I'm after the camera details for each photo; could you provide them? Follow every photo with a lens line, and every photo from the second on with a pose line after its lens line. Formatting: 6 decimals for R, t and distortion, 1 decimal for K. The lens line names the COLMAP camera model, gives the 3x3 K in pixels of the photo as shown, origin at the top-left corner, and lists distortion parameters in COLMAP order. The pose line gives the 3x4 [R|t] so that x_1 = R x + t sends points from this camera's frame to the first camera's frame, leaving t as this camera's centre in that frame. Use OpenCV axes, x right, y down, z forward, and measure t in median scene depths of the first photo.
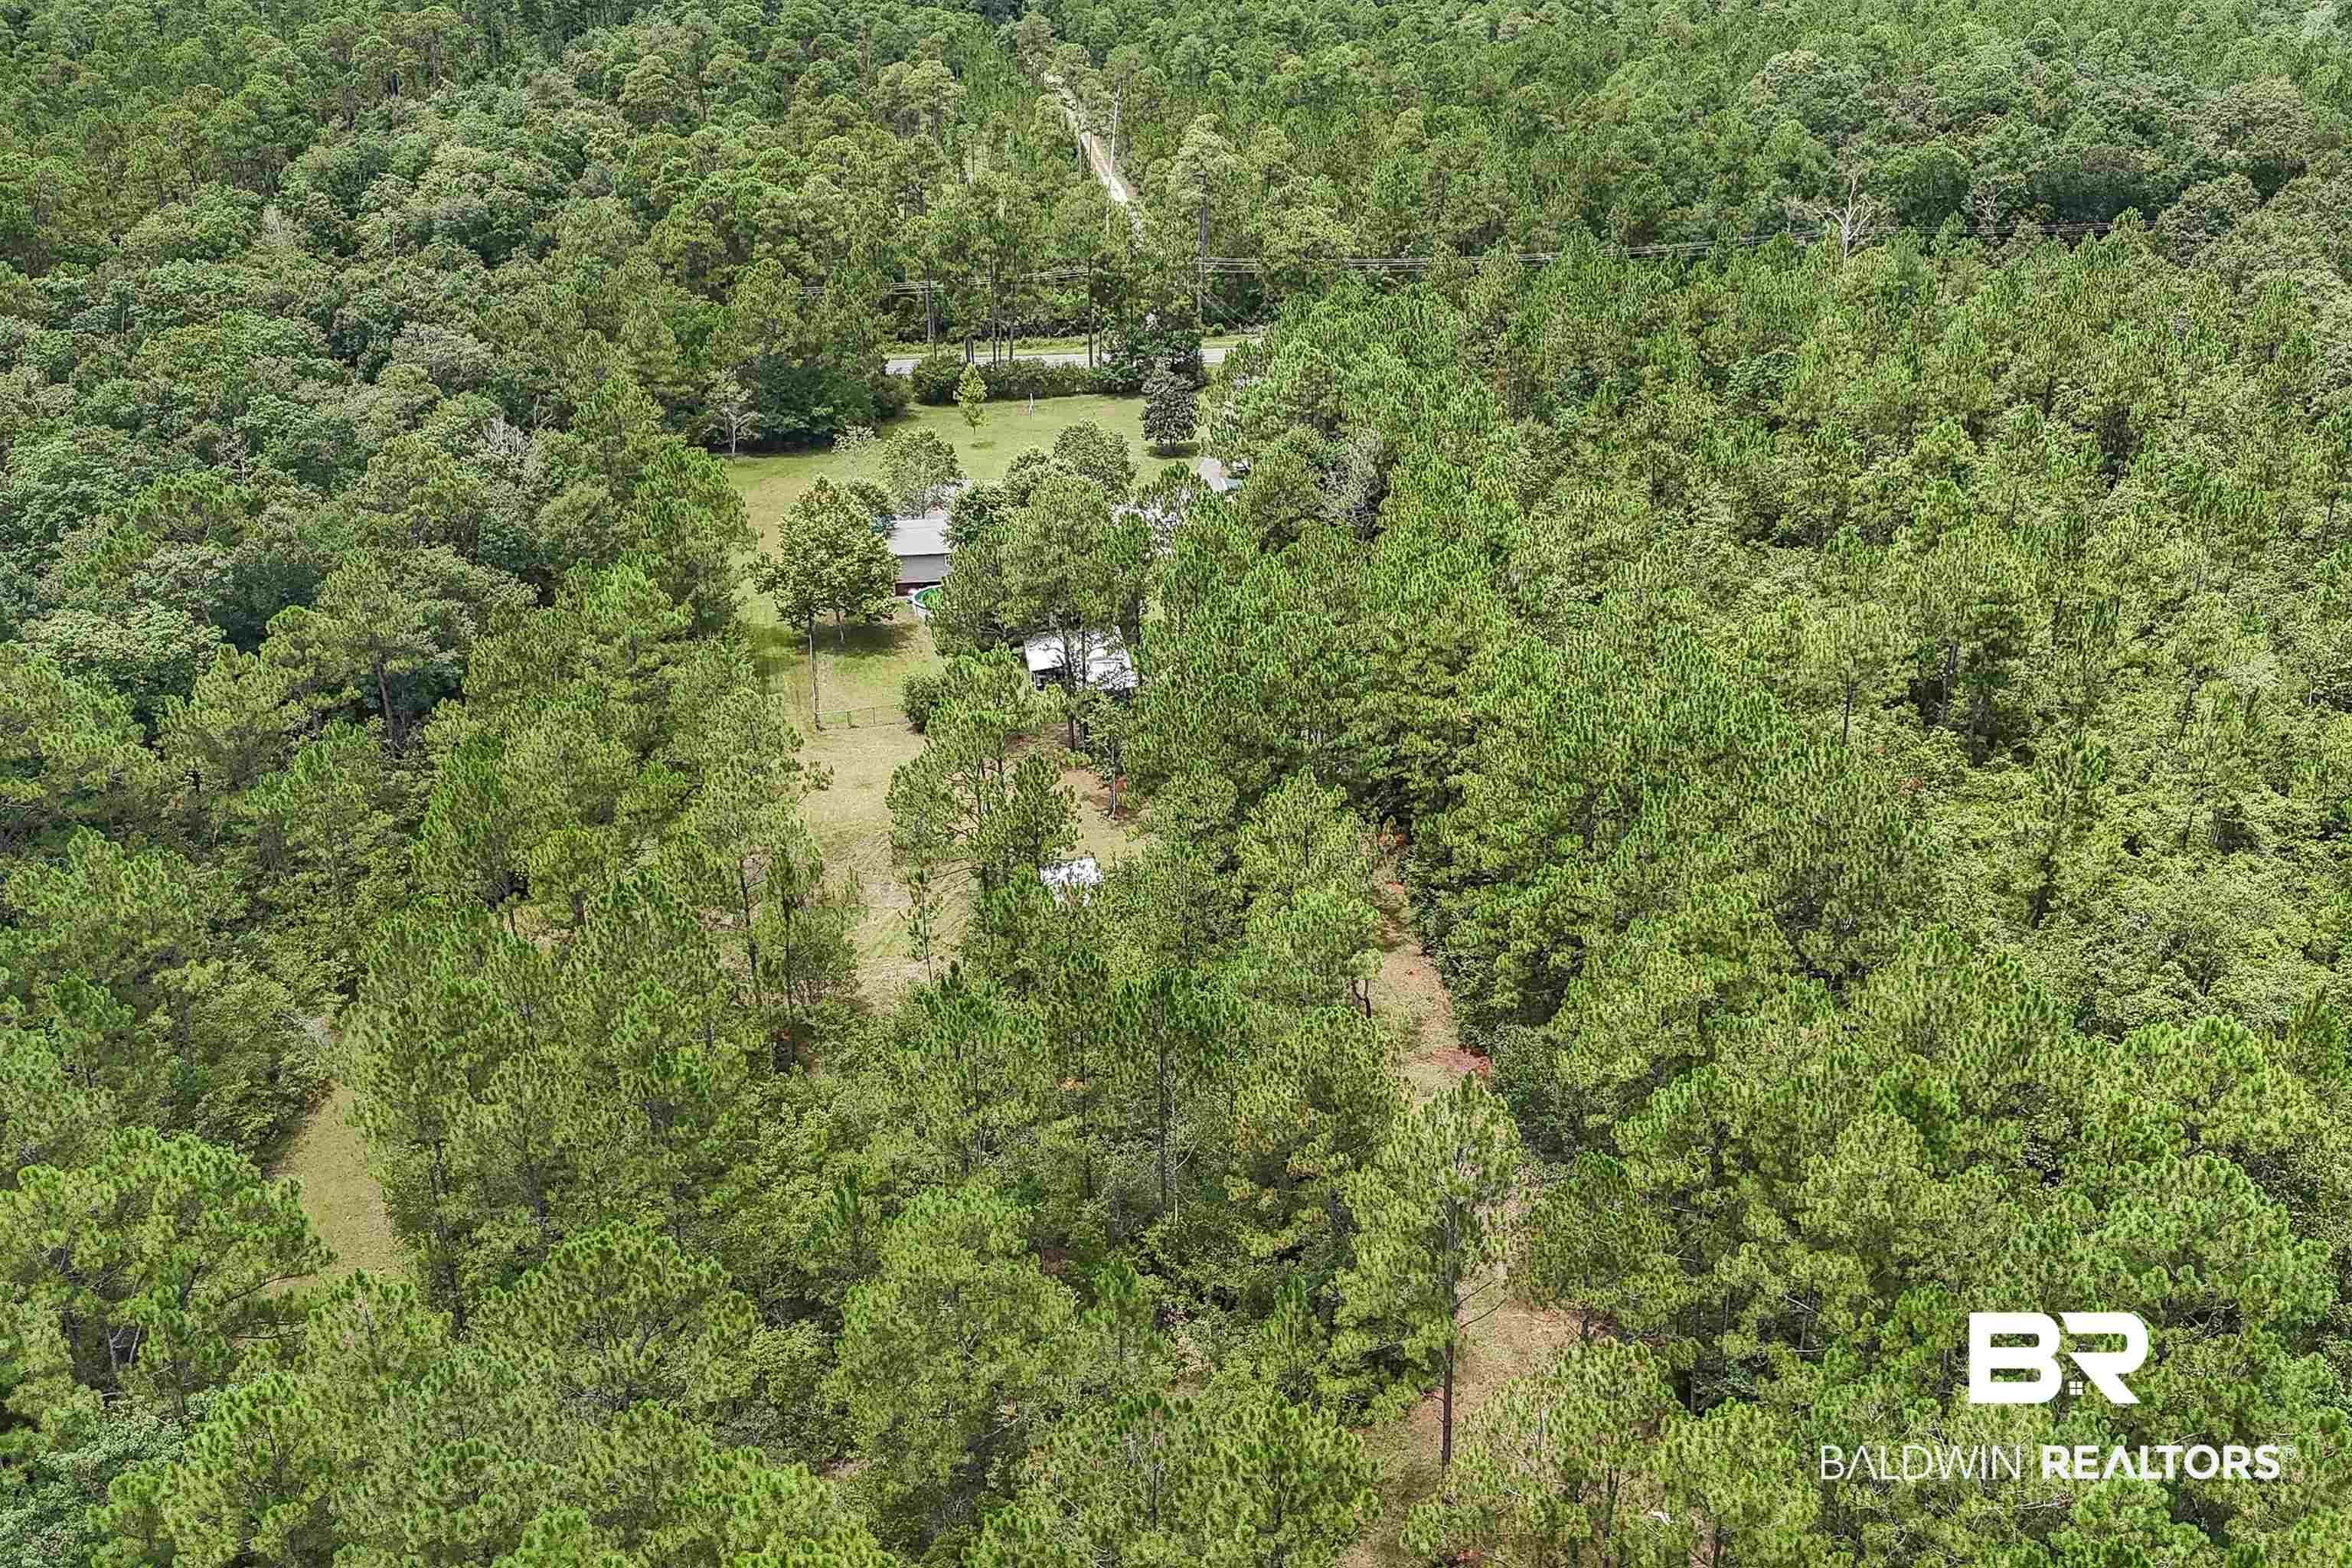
lens RADIAL K [[2040.2, 0, 1163.7], [0, 2040.2, 780.0], [0, 0, 1]] dist [0.067689, -0.057571]
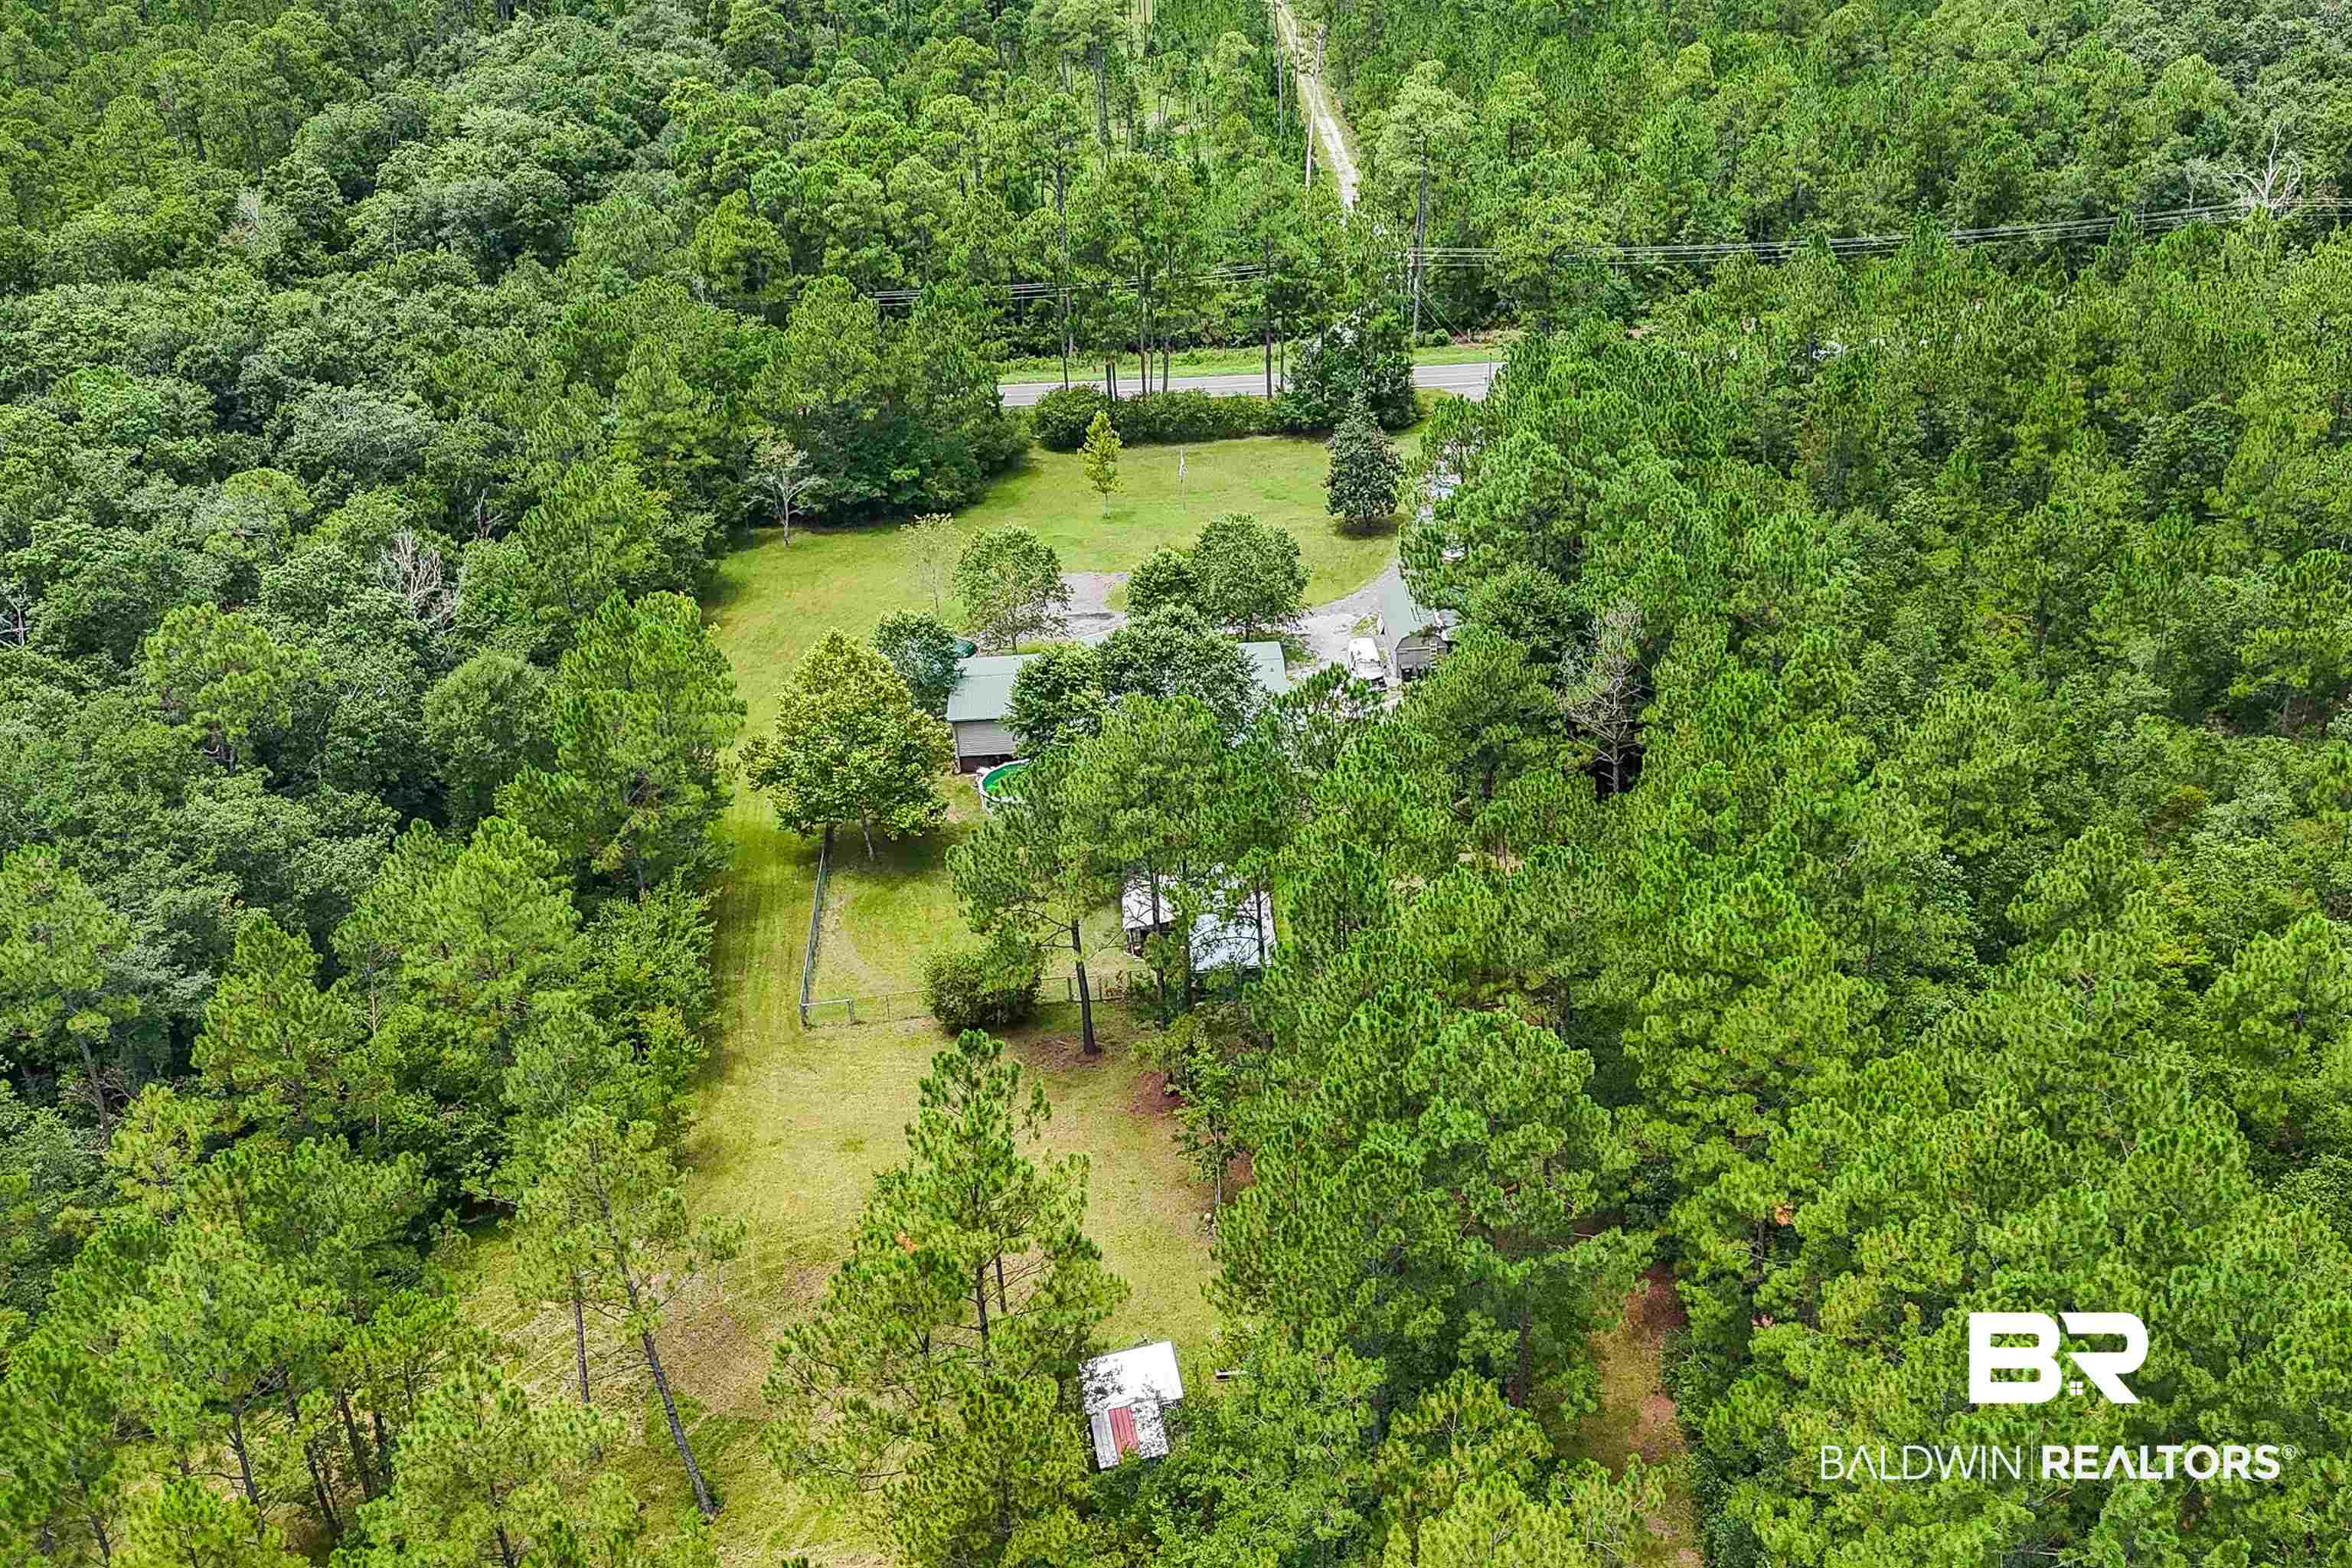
lens RADIAL K [[2040.2, 0, 1301.0], [0, 2040.2, 670.4], [0, 0, 1]] dist [0.067689, -0.057571]
pose [[0.997884, 0.012249, -0.063856, 0.028141], [-0.011638, 0.999883, 0.009922, -0.113386], [0.063970, -0.009157, 0.997910, 0.246513]]
